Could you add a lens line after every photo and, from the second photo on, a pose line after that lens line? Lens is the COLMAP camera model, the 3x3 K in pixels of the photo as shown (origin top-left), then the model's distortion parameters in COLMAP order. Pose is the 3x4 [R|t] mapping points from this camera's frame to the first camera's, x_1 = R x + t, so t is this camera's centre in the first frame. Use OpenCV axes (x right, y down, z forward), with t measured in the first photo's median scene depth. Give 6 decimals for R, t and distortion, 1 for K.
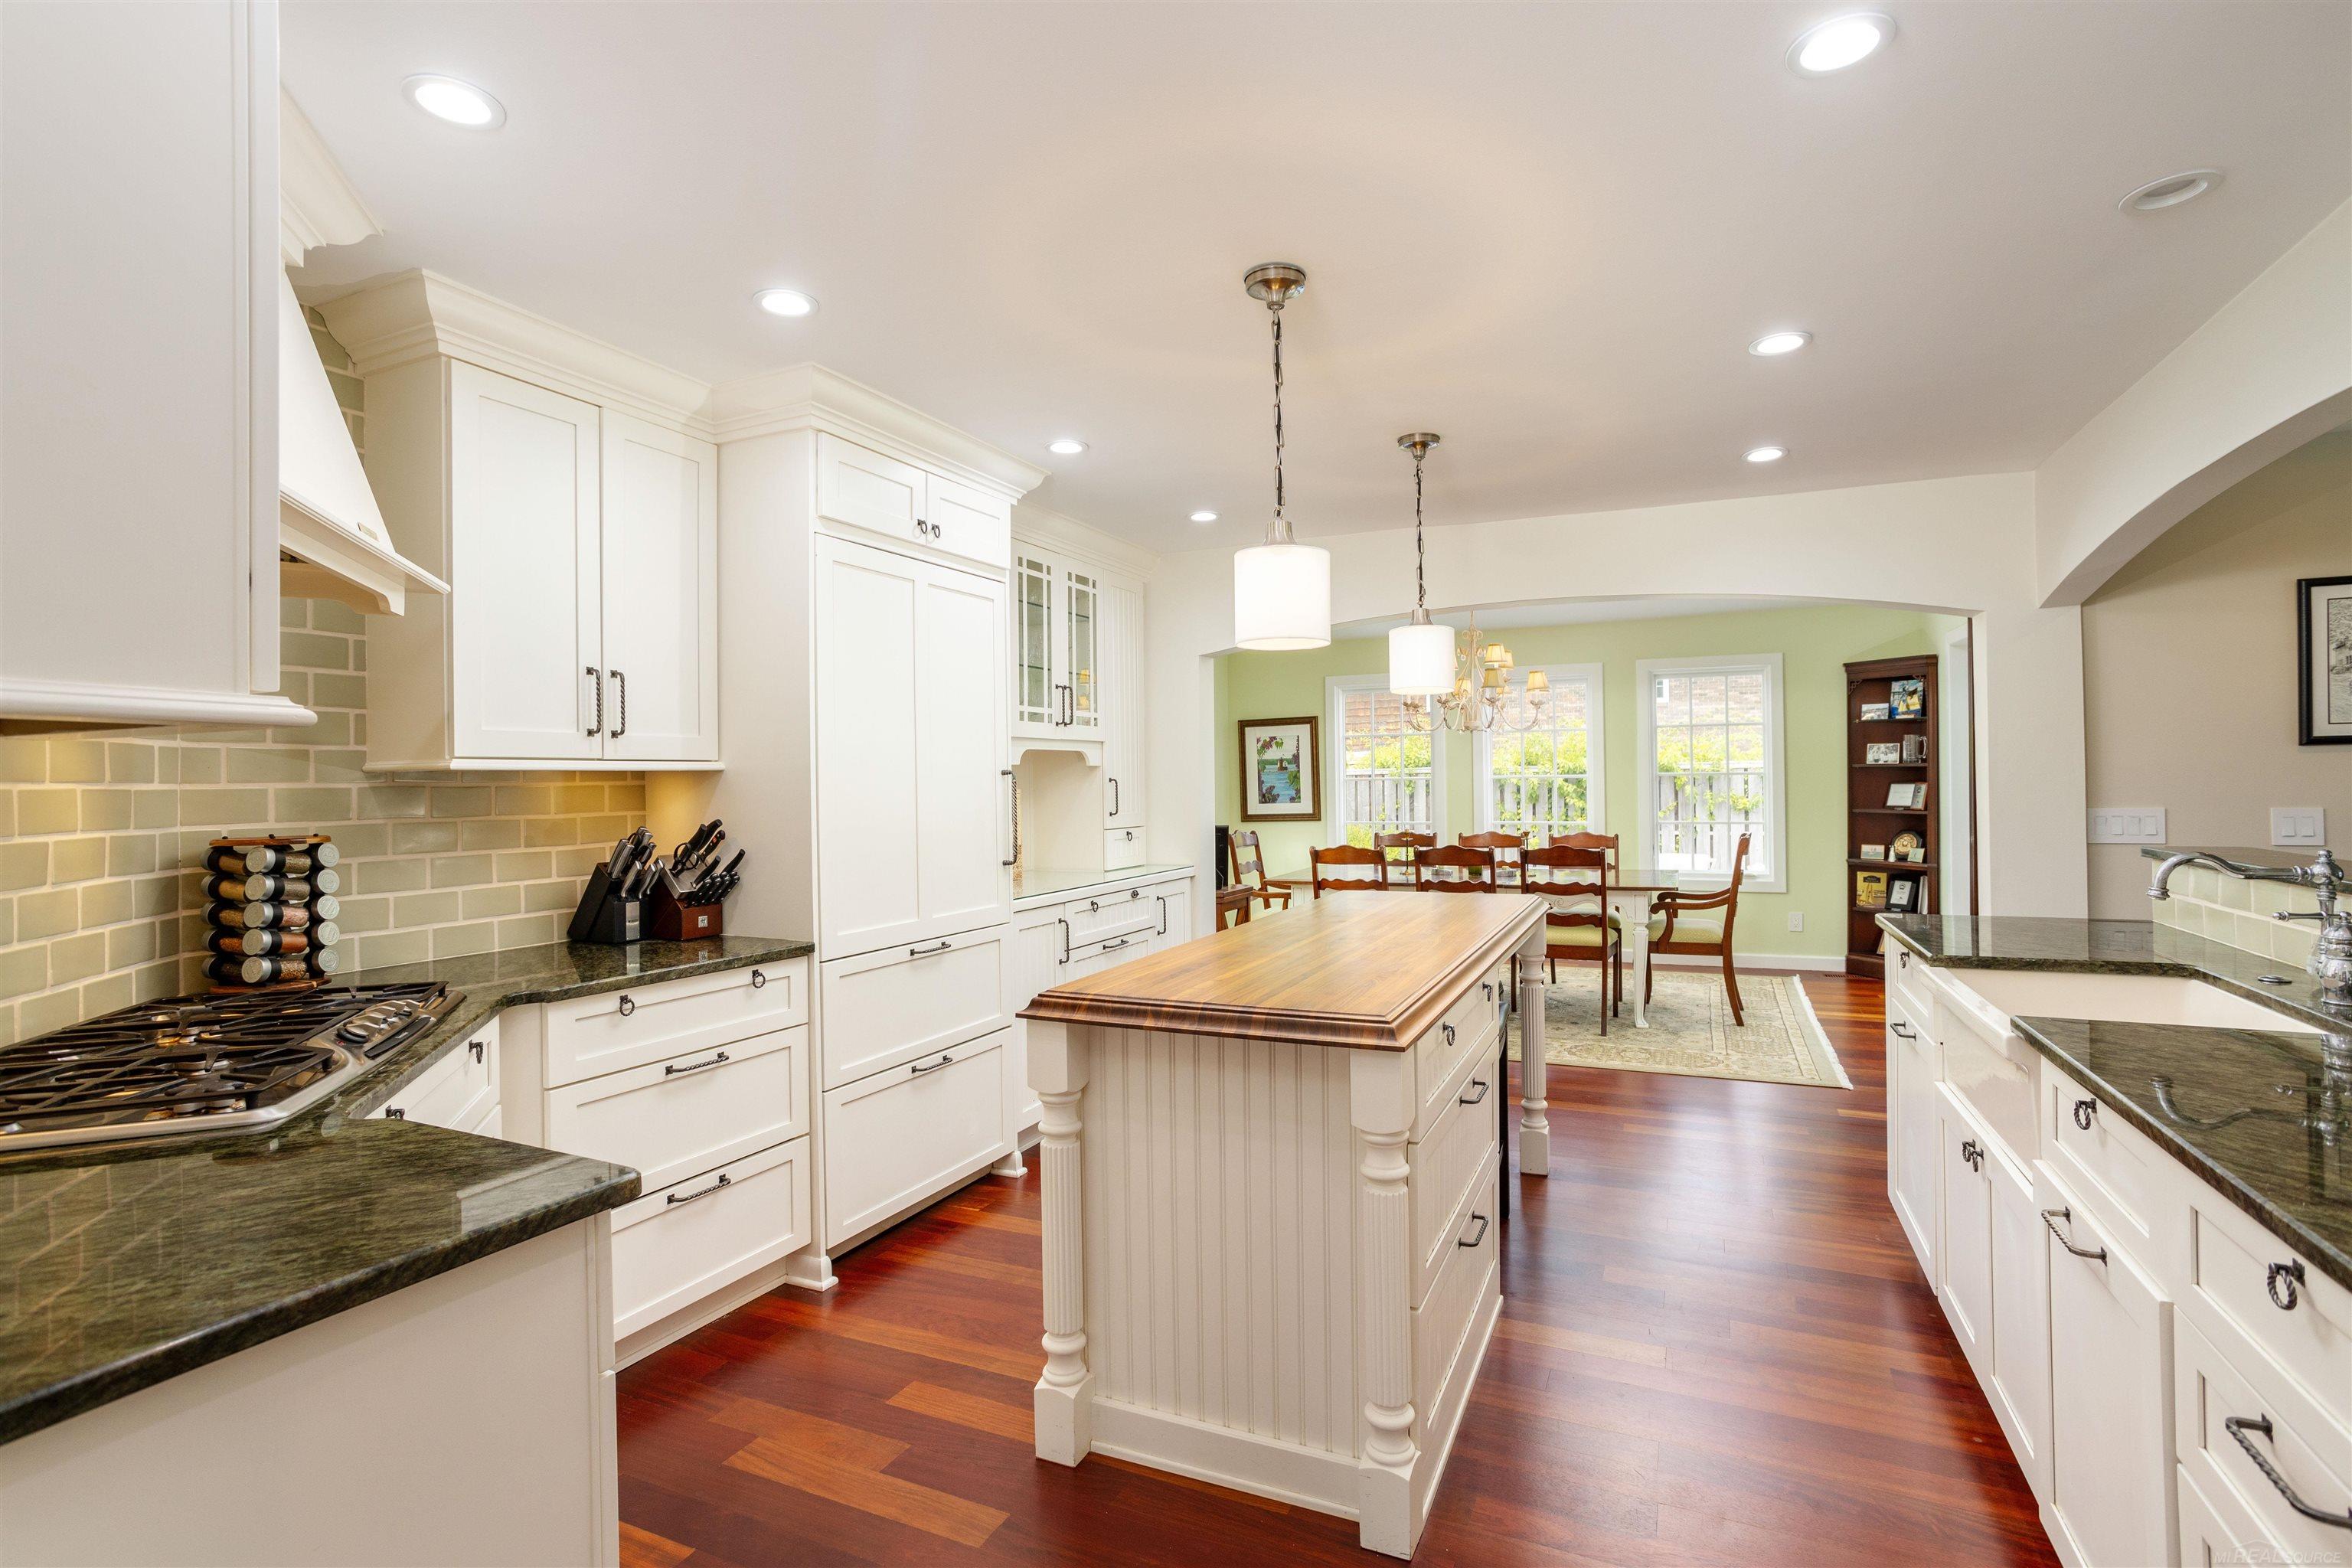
lens RADIAL K [[1128.0, 0, 1184.5], [0, 1128.0, 775.2], [0, 0, 1]] dist [-0.023791, 0.013063]
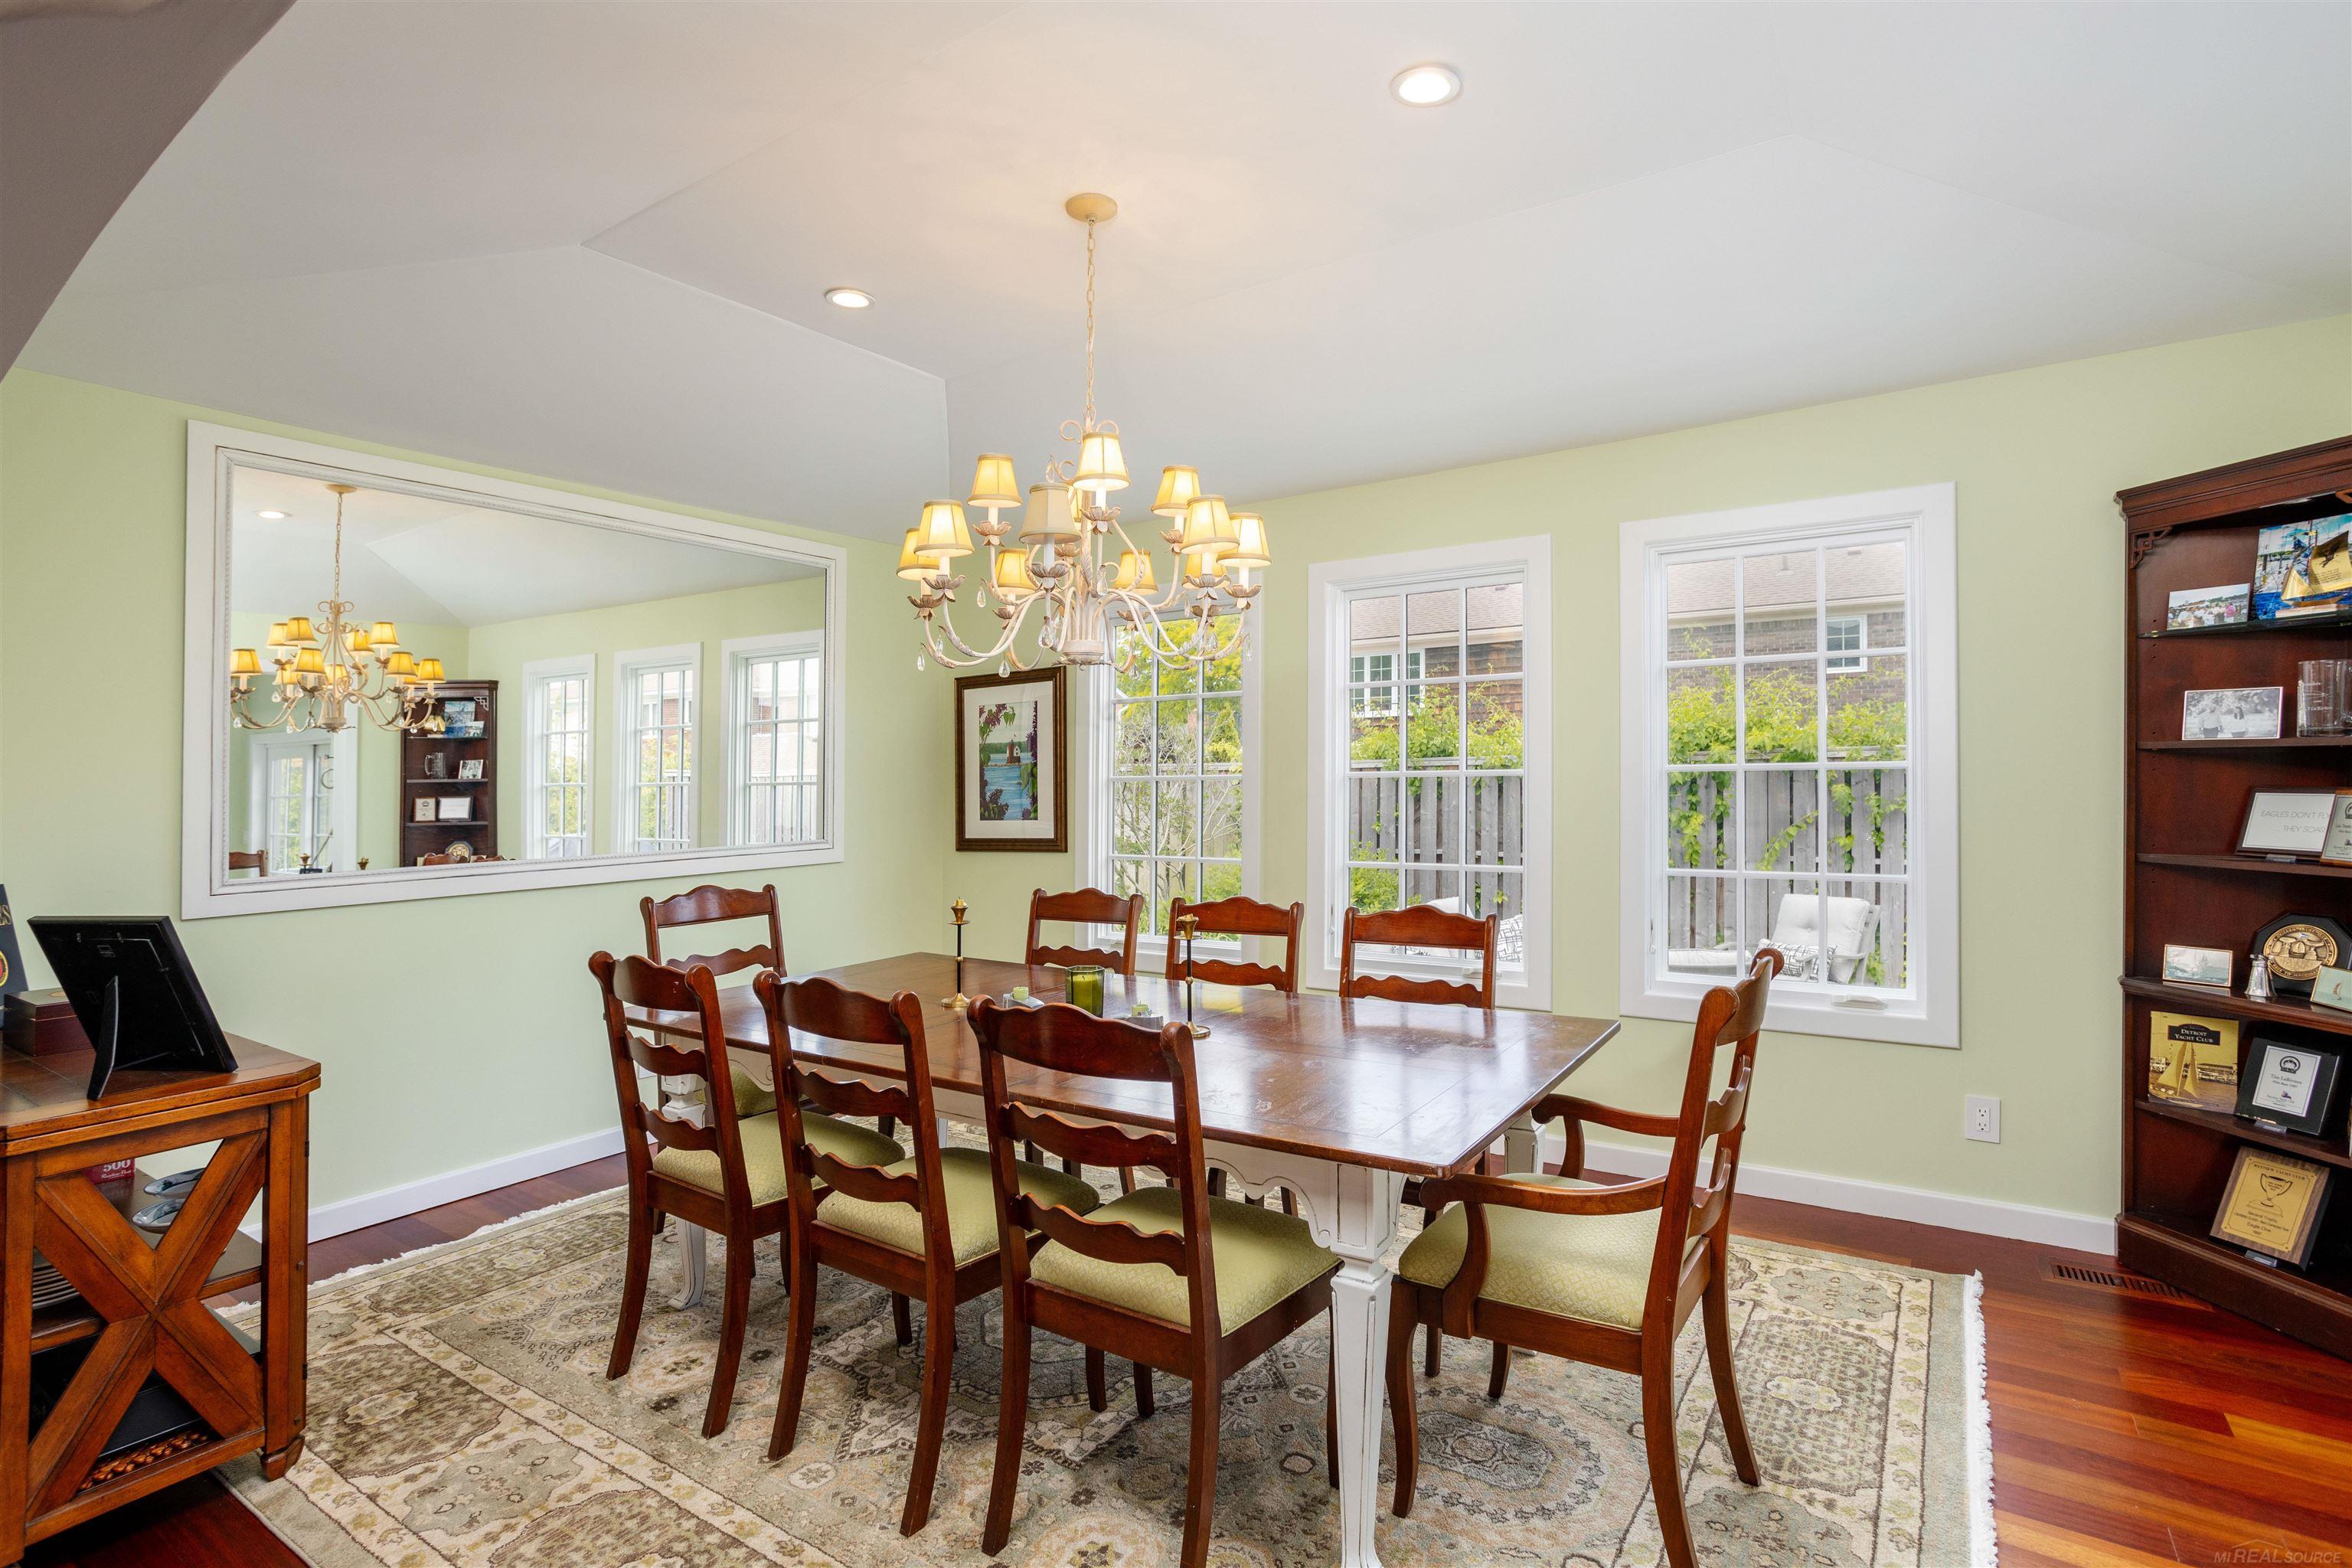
lens RADIAL K [[1128.0, 0, 1174.4], [0, 1128.0, 784.5], [0, 0, 1]] dist [-0.023791, 0.013063]
pose [[0.984731, -0.000649, -0.174083, 0.329546], [0.003232, 0.999889, 0.014556, -0.001540], [0.174054, -0.014897, 0.984623, 0.553321]]
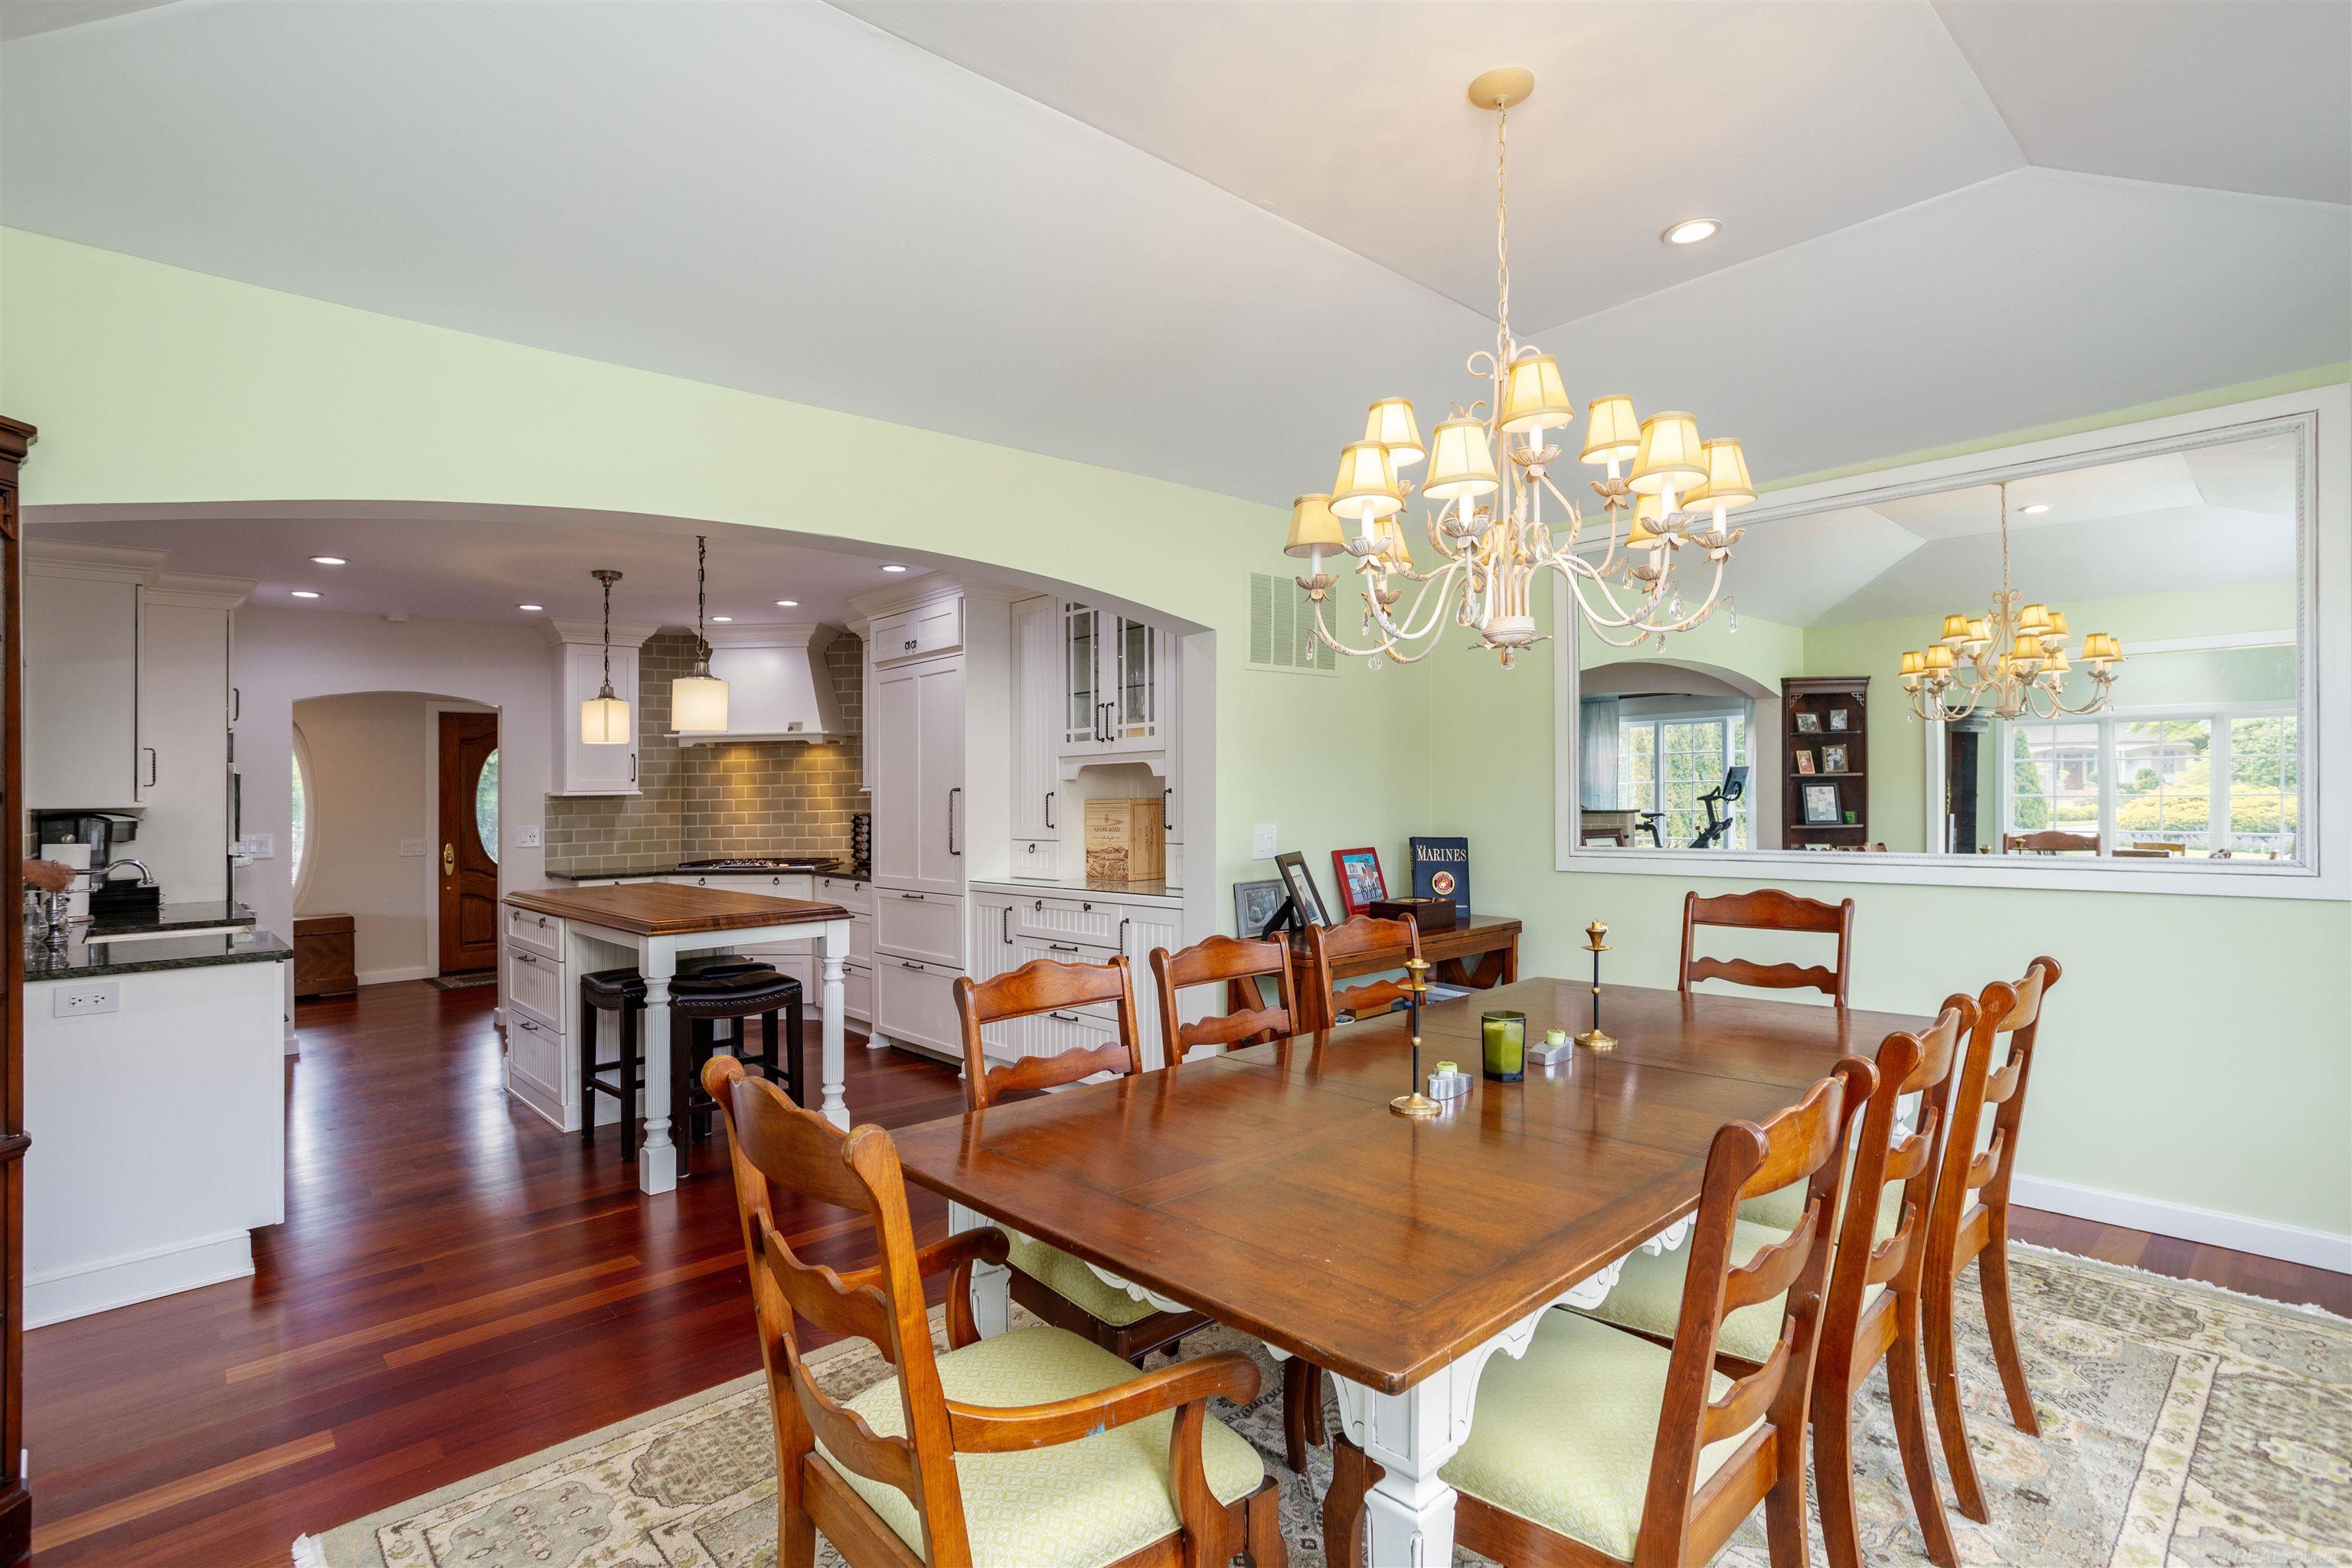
lens RADIAL K [[1128.0, 0, 1186.4], [0, 1128.0, 786.3], [0, 0, 1]] dist [-0.023791, 0.013063]
pose [[-0.388700, 0.012776, -0.921276, 0.551075], [0.029426, 0.999566, 0.001447, -0.000073], [0.920895, -0.026547, -0.388907, 0.965346]]
